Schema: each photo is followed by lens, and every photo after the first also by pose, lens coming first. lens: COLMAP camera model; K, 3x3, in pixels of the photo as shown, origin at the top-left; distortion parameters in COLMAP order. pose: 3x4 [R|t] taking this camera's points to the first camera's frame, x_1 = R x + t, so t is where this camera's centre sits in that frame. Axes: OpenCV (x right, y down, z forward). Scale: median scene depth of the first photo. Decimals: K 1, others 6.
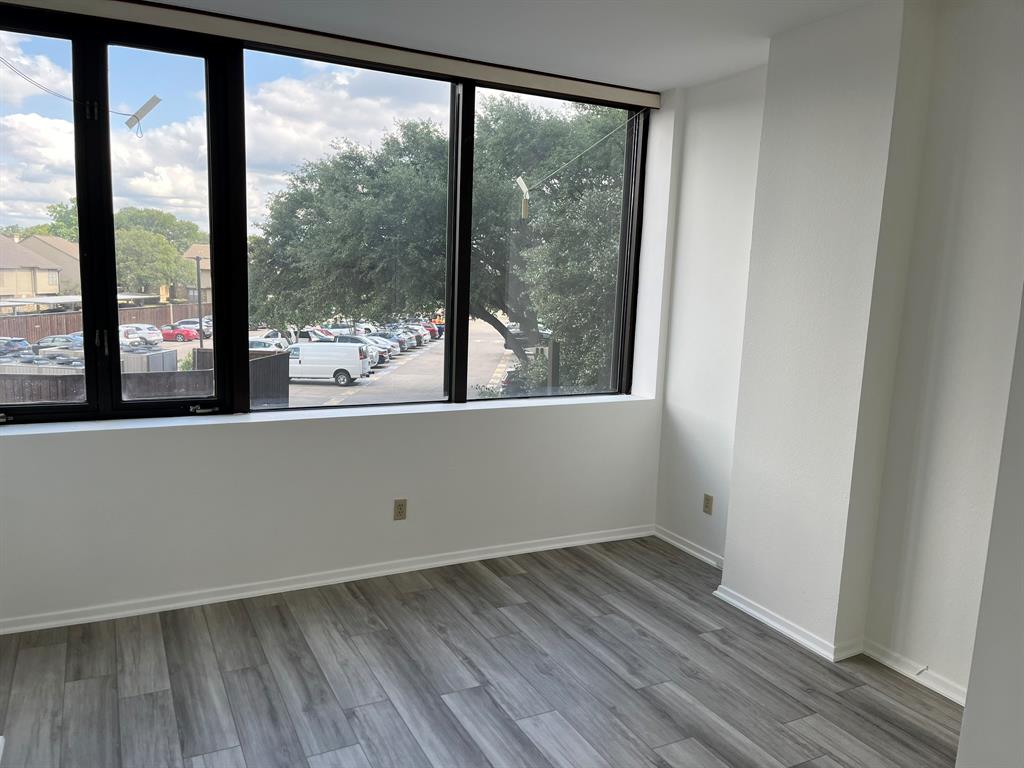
lens RADIAL K [[771.5, 0, 513.9], [0, 771.5, 395.3], [0, 0, 1]] dist [0.071679, -0.090465]
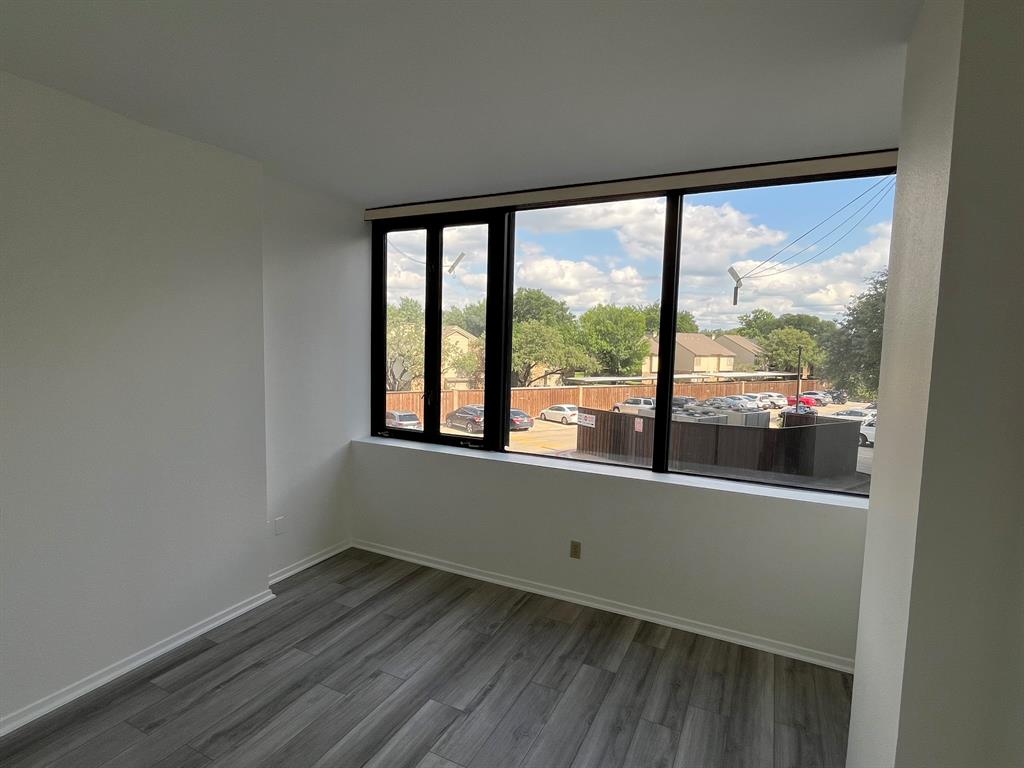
lens RADIAL K [[531.7, 0, 515.9], [0, 531.7, 389.3], [0, 0, 1]] dist [-0.002883, -0.000926]
pose [[0.586422, 0.050129, -0.808453, 0.490902], [-0.127725, 0.991319, -0.031179, -0.068710], [0.799872, 0.121544, 0.587734, 0.428854]]
